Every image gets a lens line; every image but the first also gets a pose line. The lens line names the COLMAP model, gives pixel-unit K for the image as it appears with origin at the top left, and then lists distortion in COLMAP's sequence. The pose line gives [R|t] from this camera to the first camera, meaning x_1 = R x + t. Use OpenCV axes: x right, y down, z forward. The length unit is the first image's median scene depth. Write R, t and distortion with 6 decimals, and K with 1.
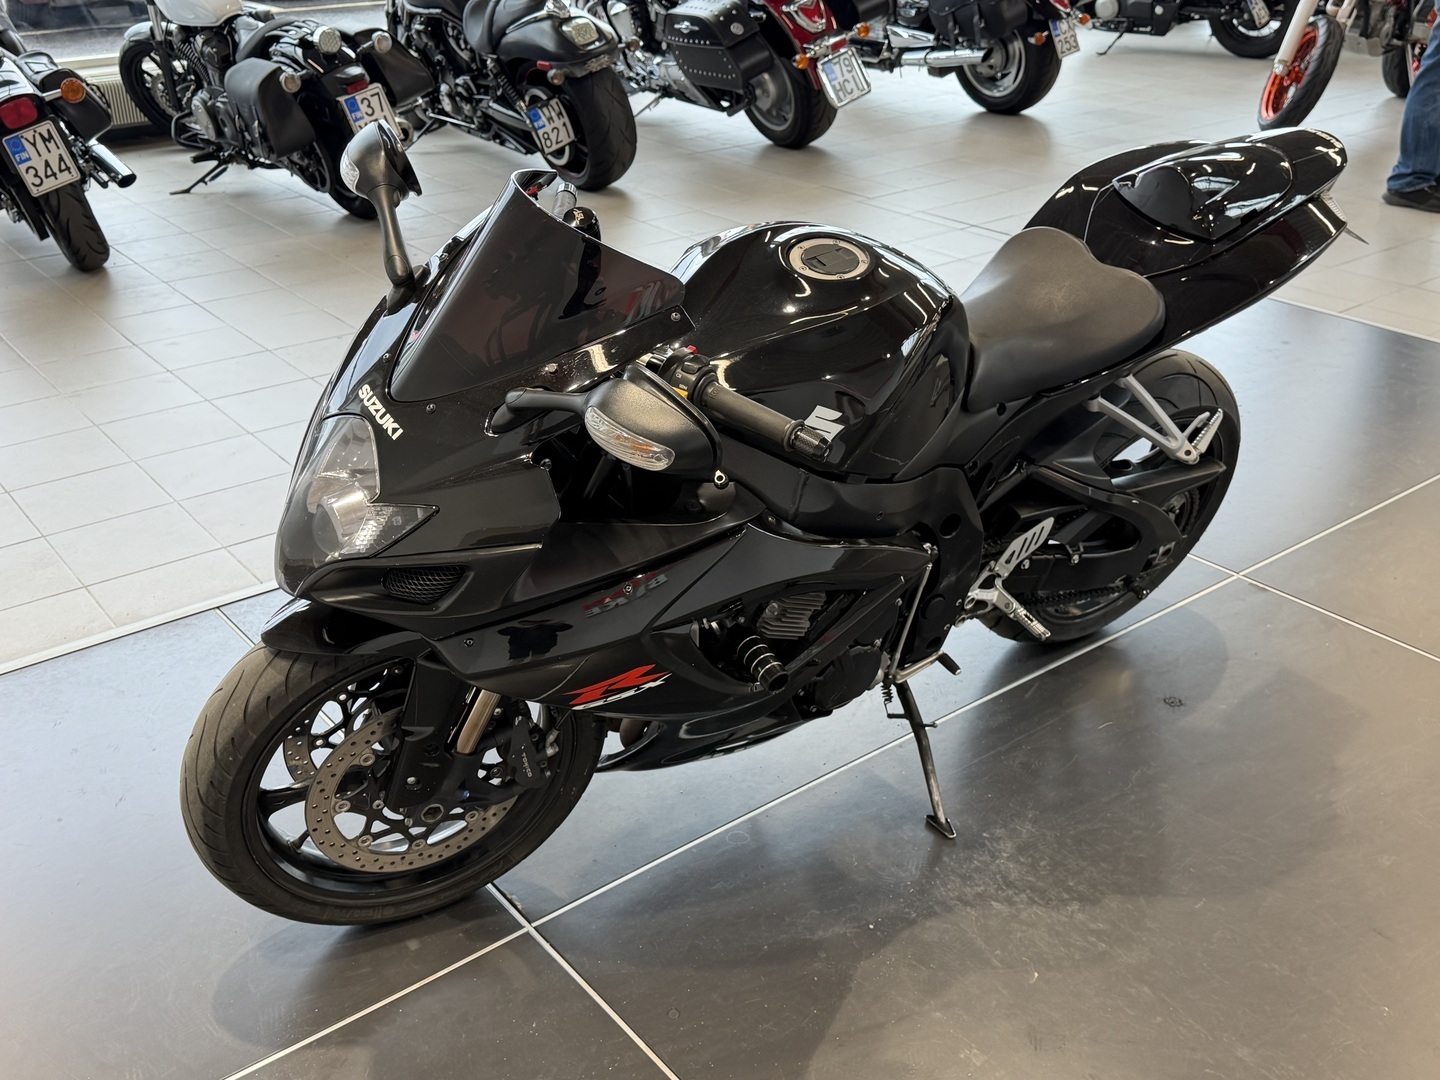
lens RADIAL K [[1442.5, 0, 720.0], [0, 1442.5, 540.0], [0, 0, 1]] dist [0.176046, -0.352585]
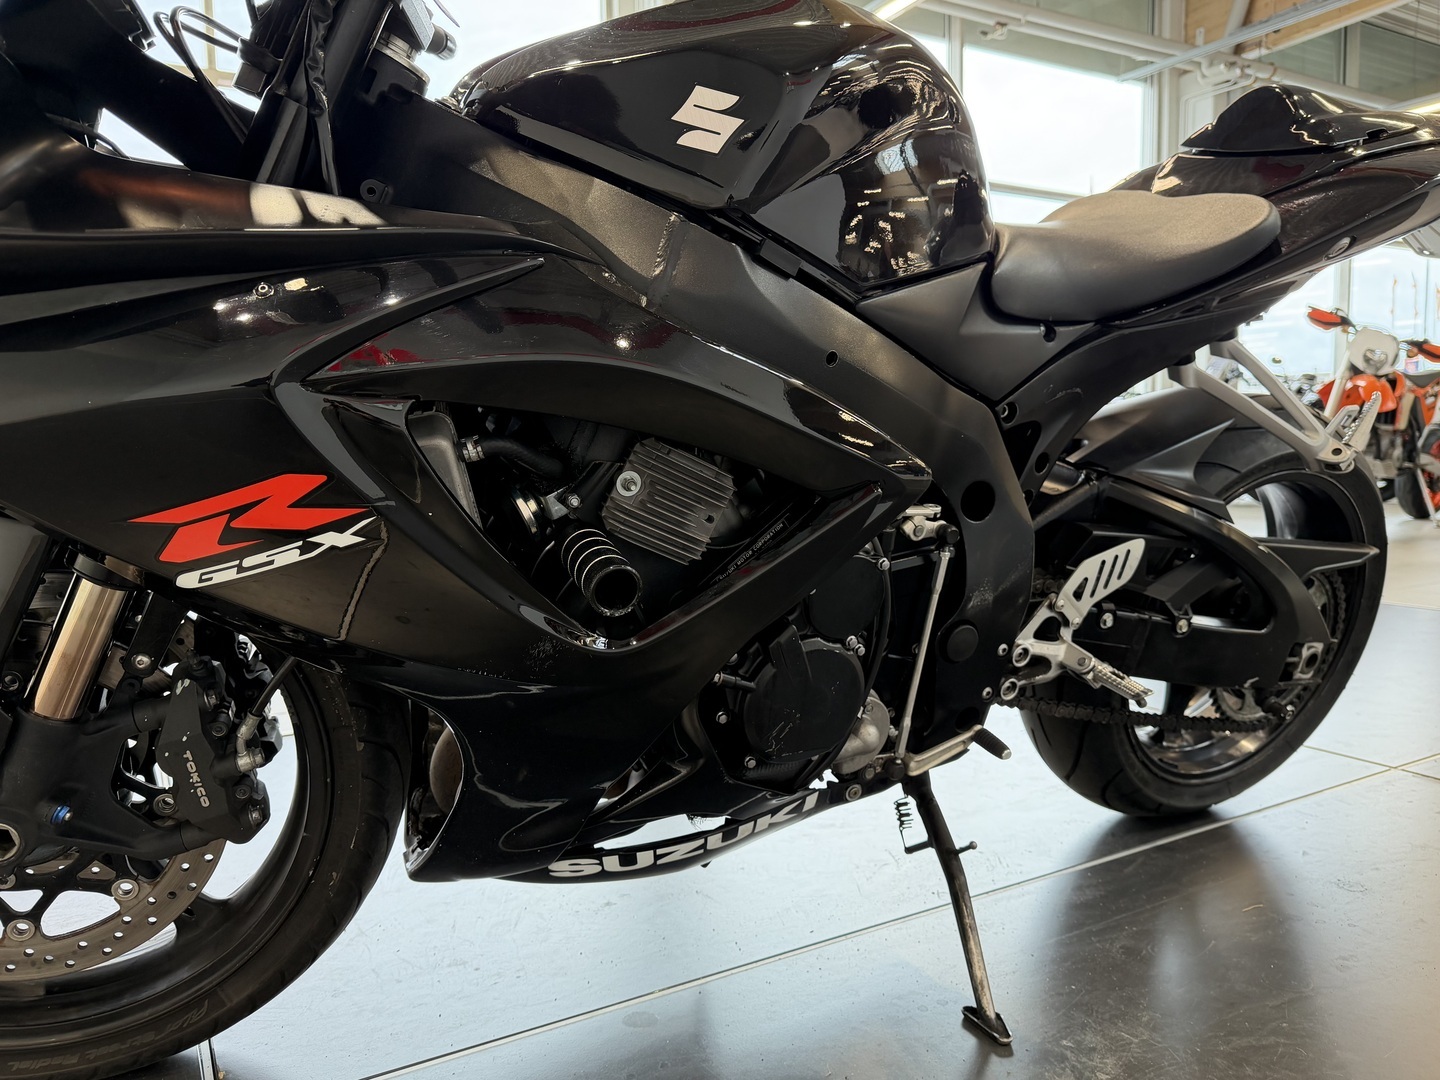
lens RADIAL K [[1051.4, 0, 720.0], [0, 1051.4, 540.0], [0, 0, 1]] dist [0.037680, -0.067482]
pose [[0.989680, 0.001585, -0.143287, 0.104902], [-0.053650, 0.931307, -0.360261, 0.172654], [0.132873, 0.364231, 0.921781, 0.521010]]
